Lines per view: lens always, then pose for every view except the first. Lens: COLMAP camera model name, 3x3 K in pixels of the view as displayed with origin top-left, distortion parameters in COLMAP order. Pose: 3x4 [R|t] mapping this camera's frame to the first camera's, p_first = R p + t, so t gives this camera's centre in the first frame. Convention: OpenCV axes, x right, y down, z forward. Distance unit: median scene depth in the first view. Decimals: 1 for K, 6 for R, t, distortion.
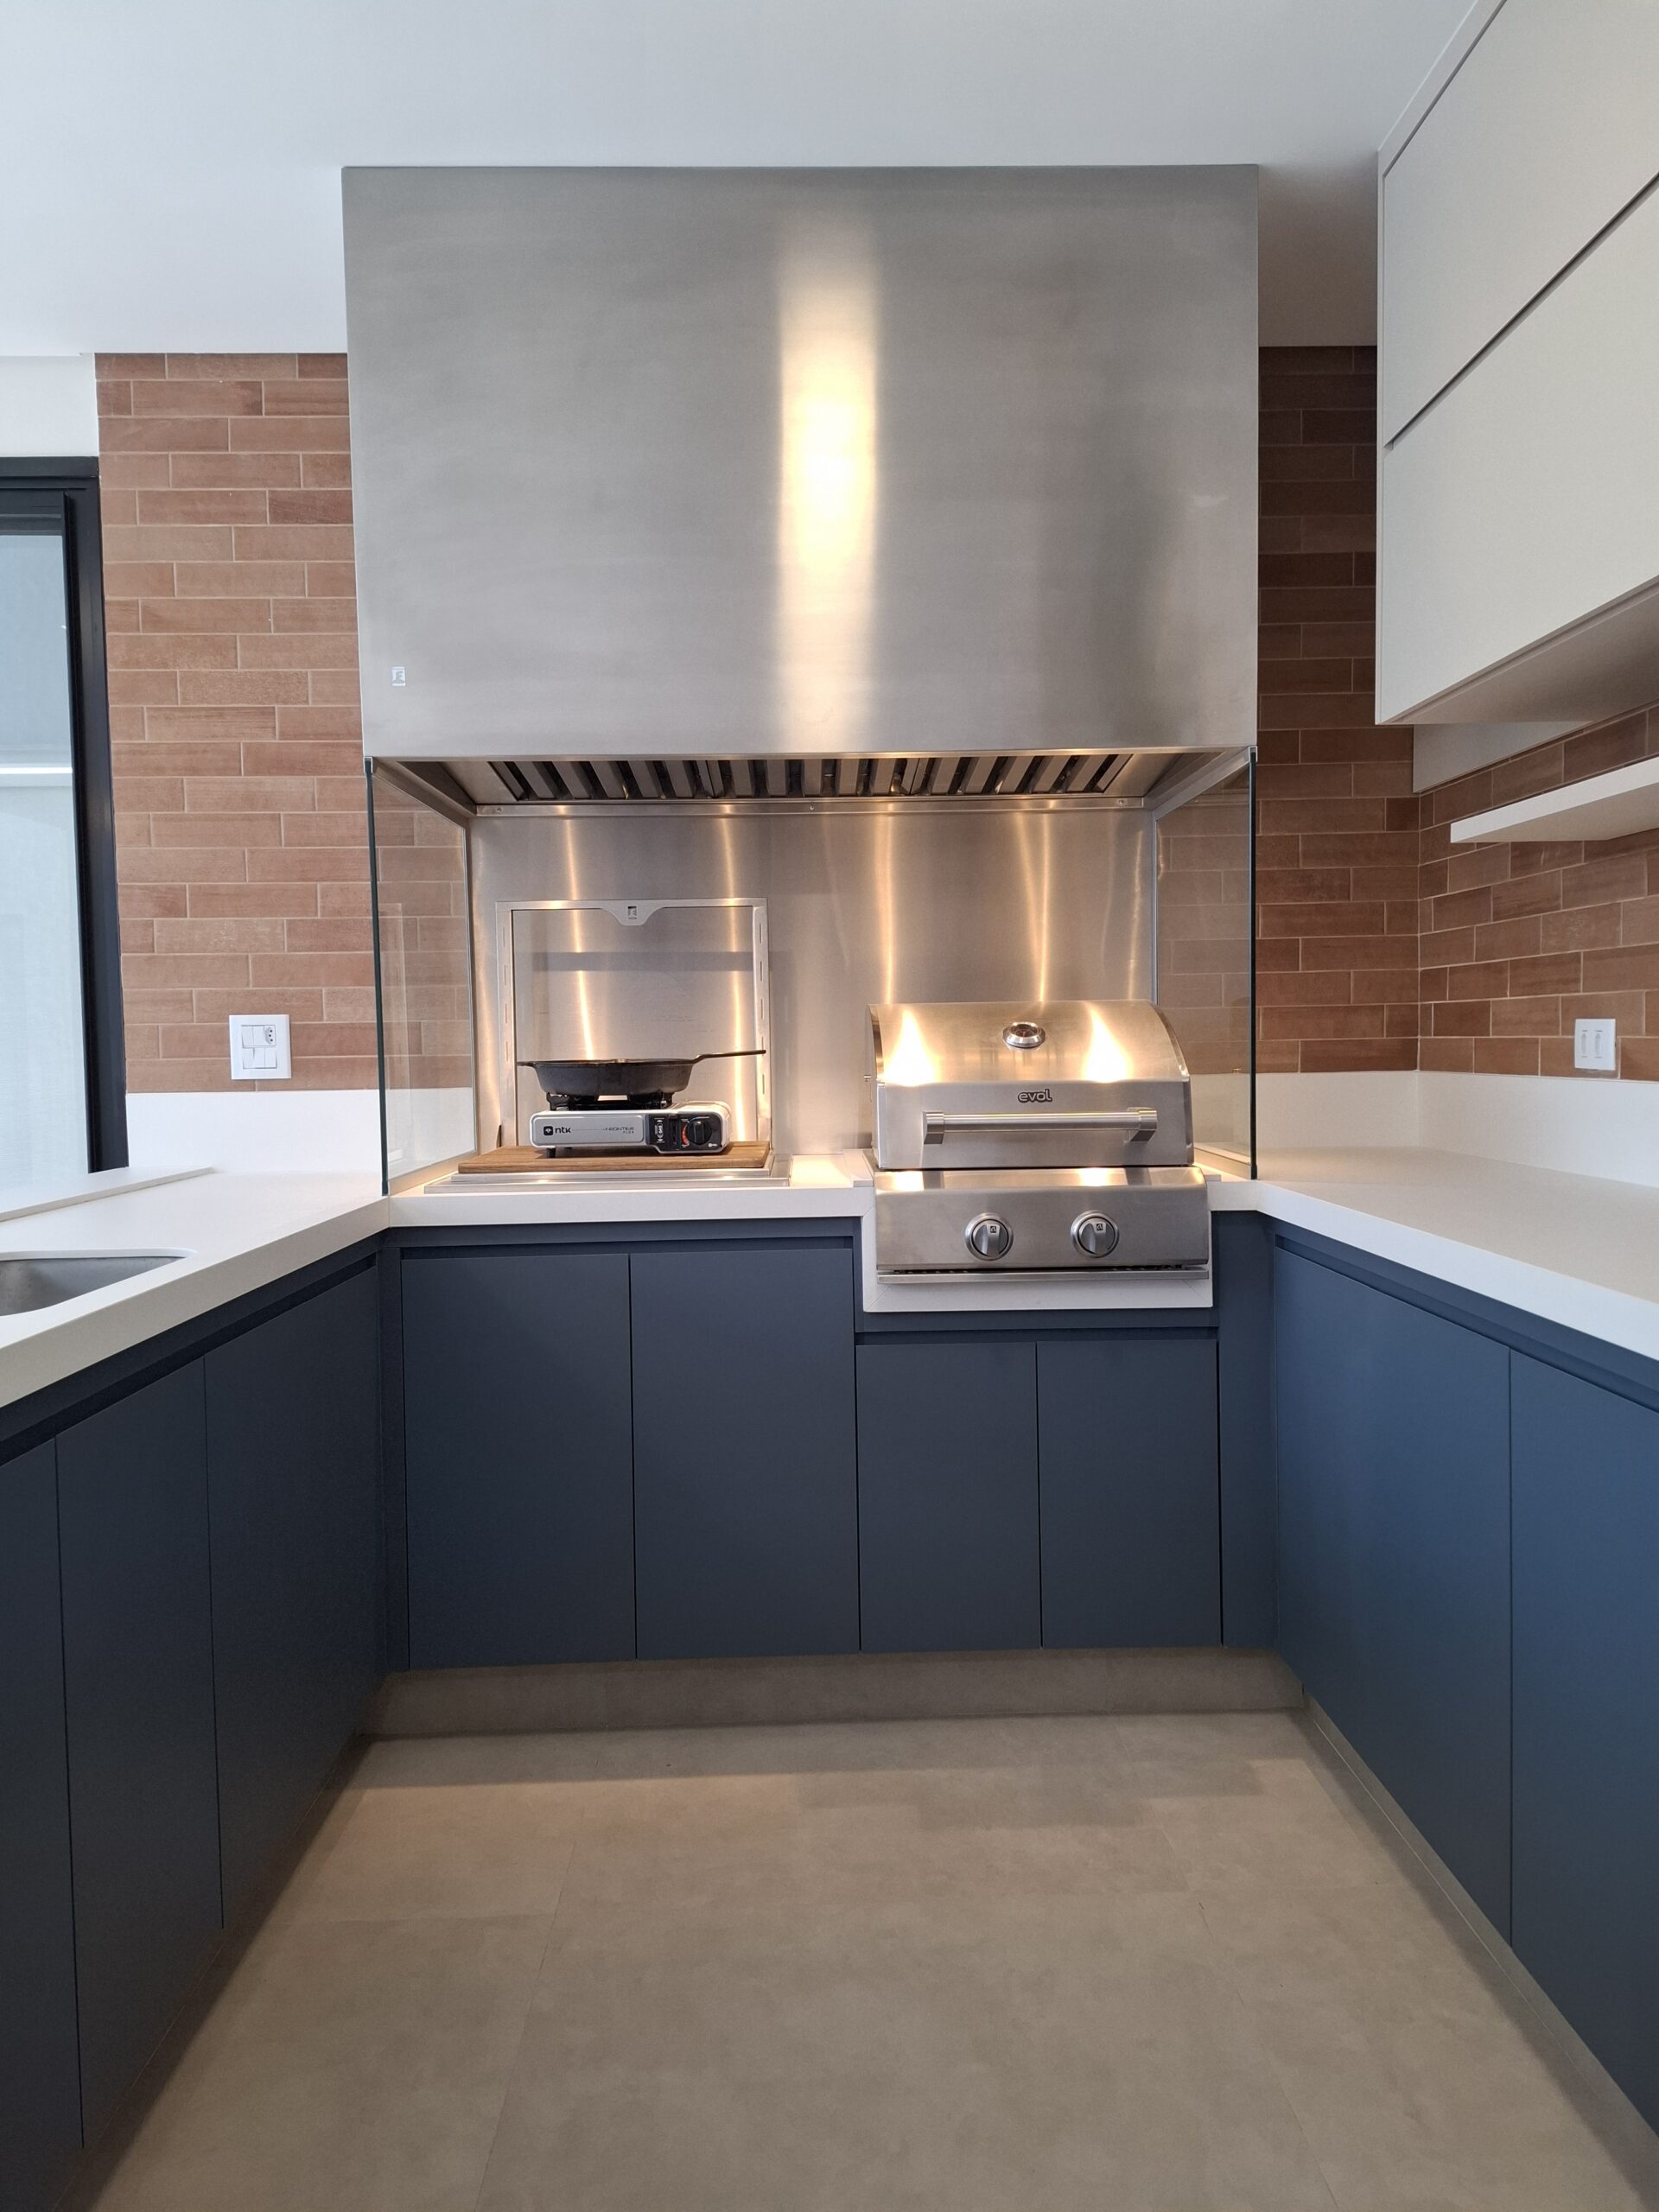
lens RADIAL K [[1540.2, 0, 824.9], [0, 1540.2, 1110.9], [0, 0, 1]] dist [0.076103, -0.030442]
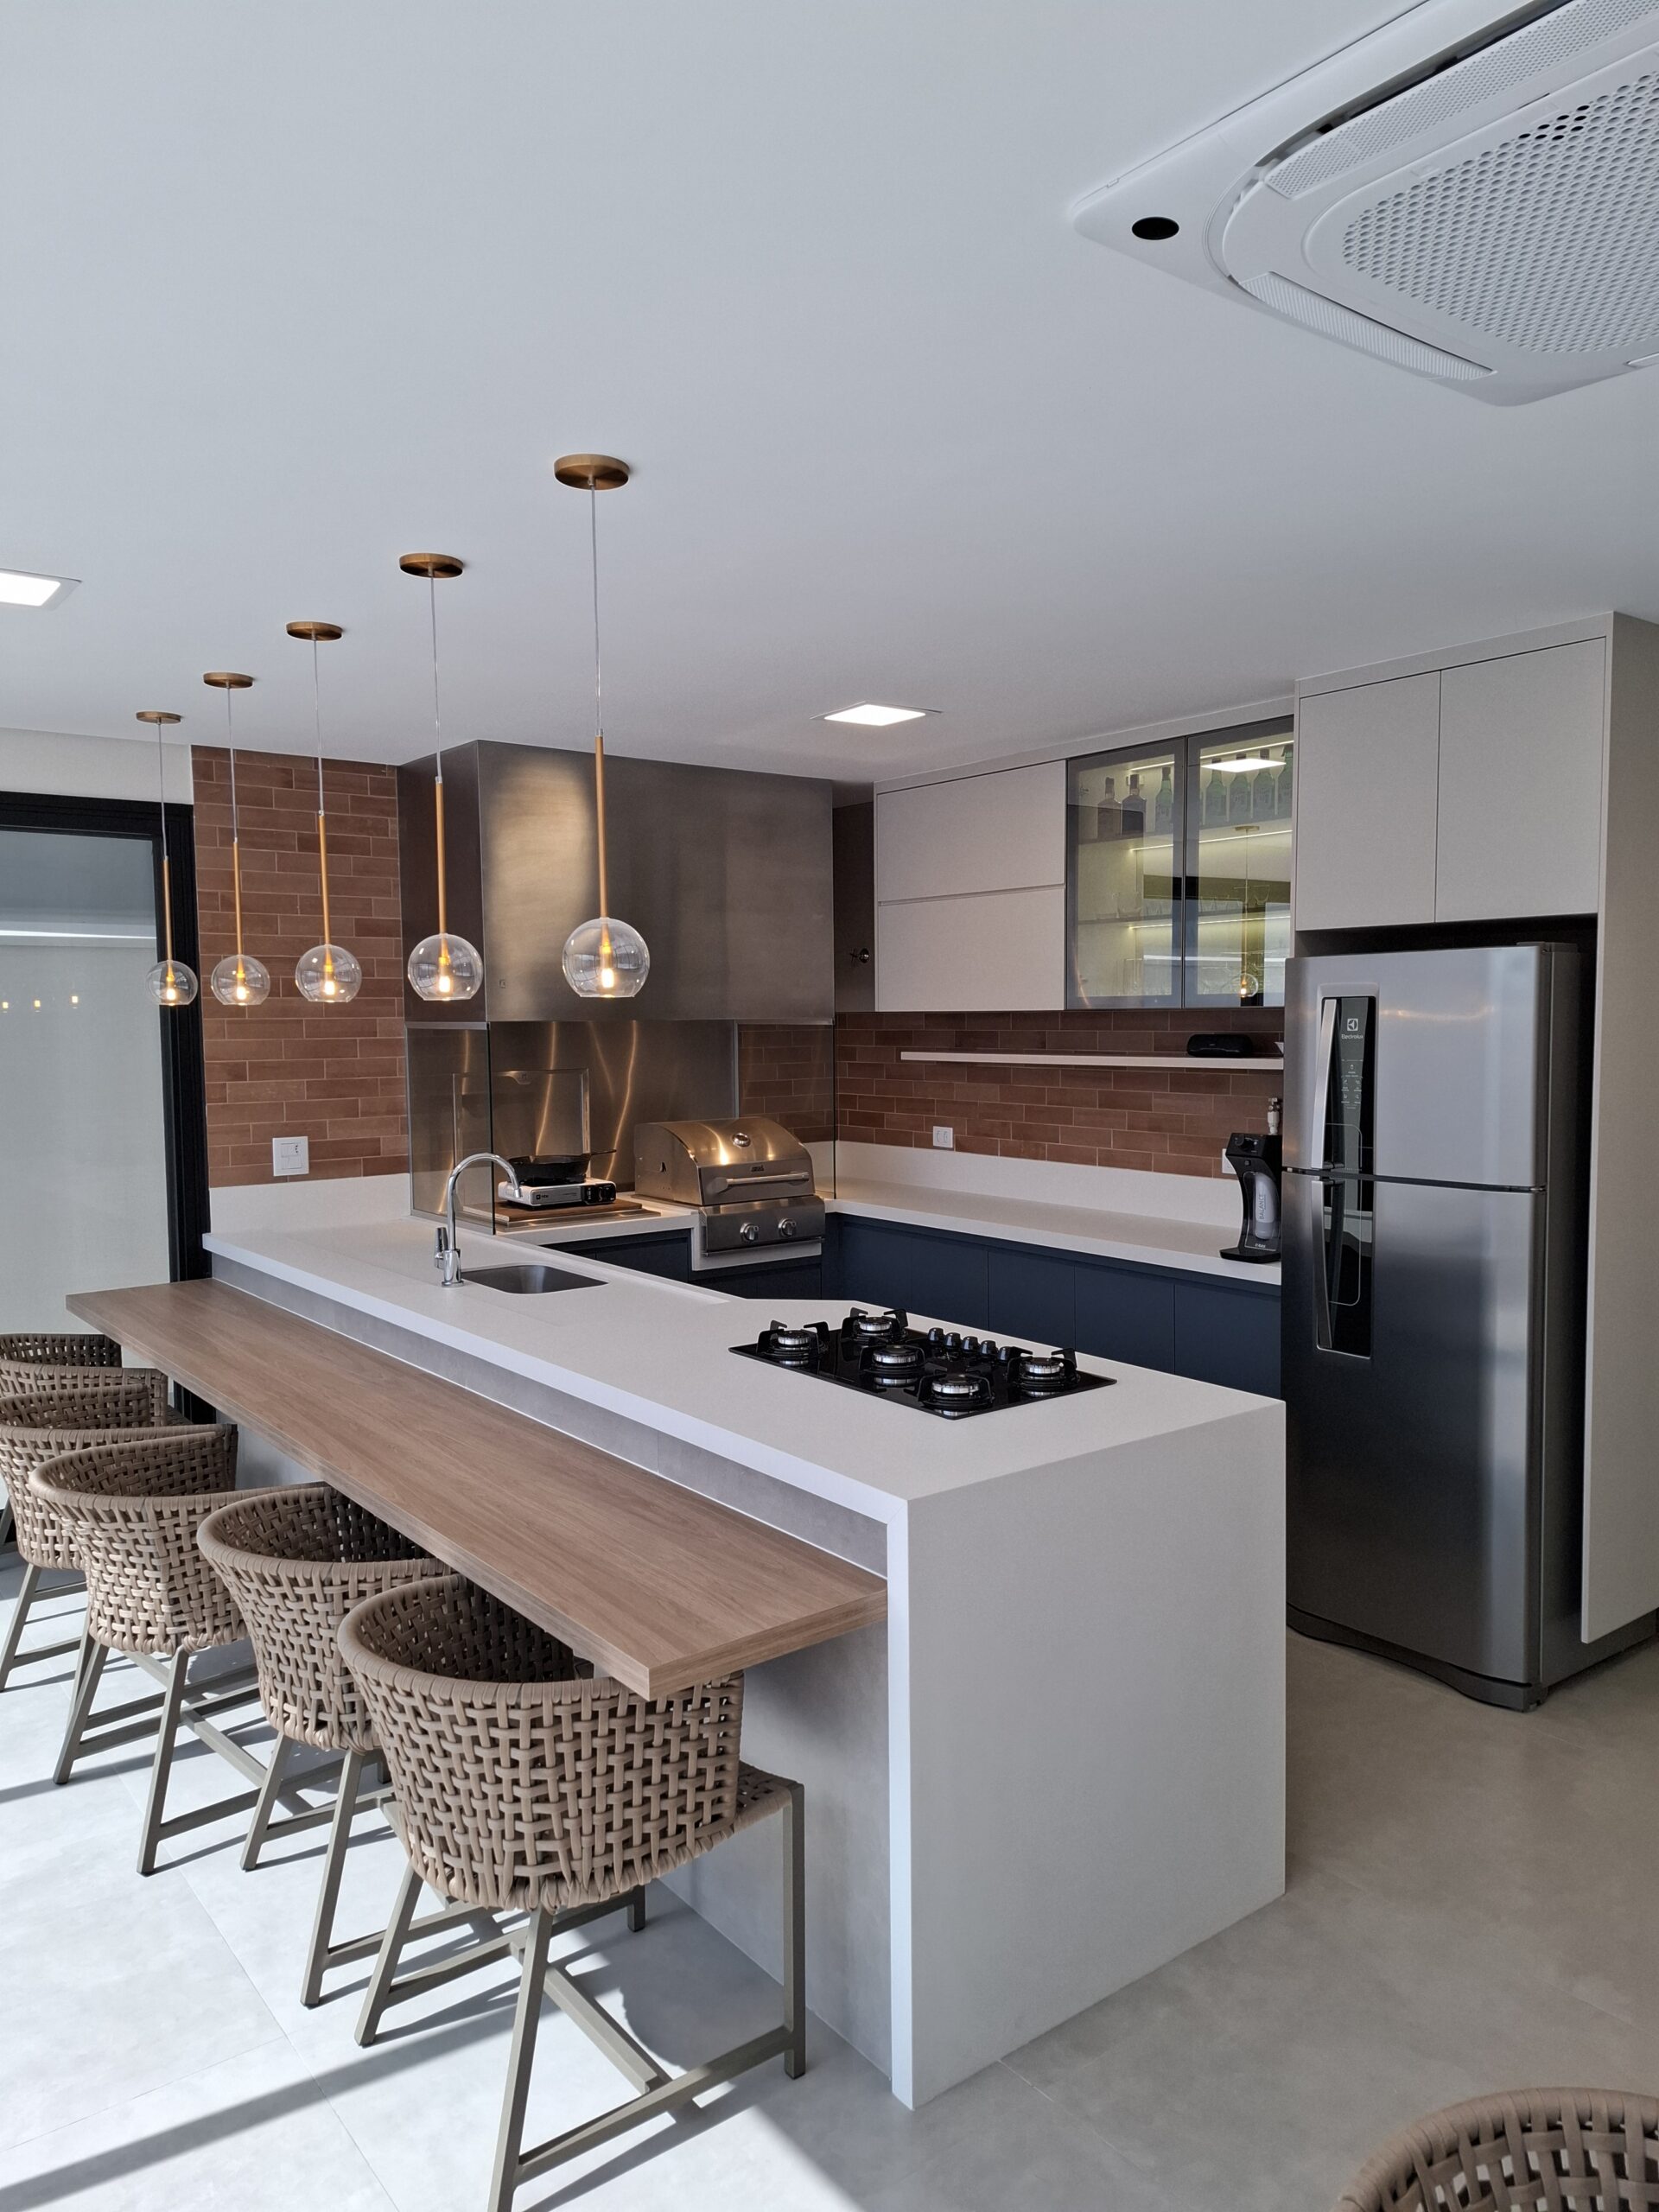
lens RADIAL K [[1540.2, 0, 829.2], [0, 1540.2, 1108.2], [0, 0, 1]] dist [0.076103, -0.030442]
pose [[0.800576, -0.030777, 0.598440, -0.916239], [0.024718, 0.999526, 0.018337, -0.111075], [-0.598721, 0.000112, 0.800958, -0.709453]]
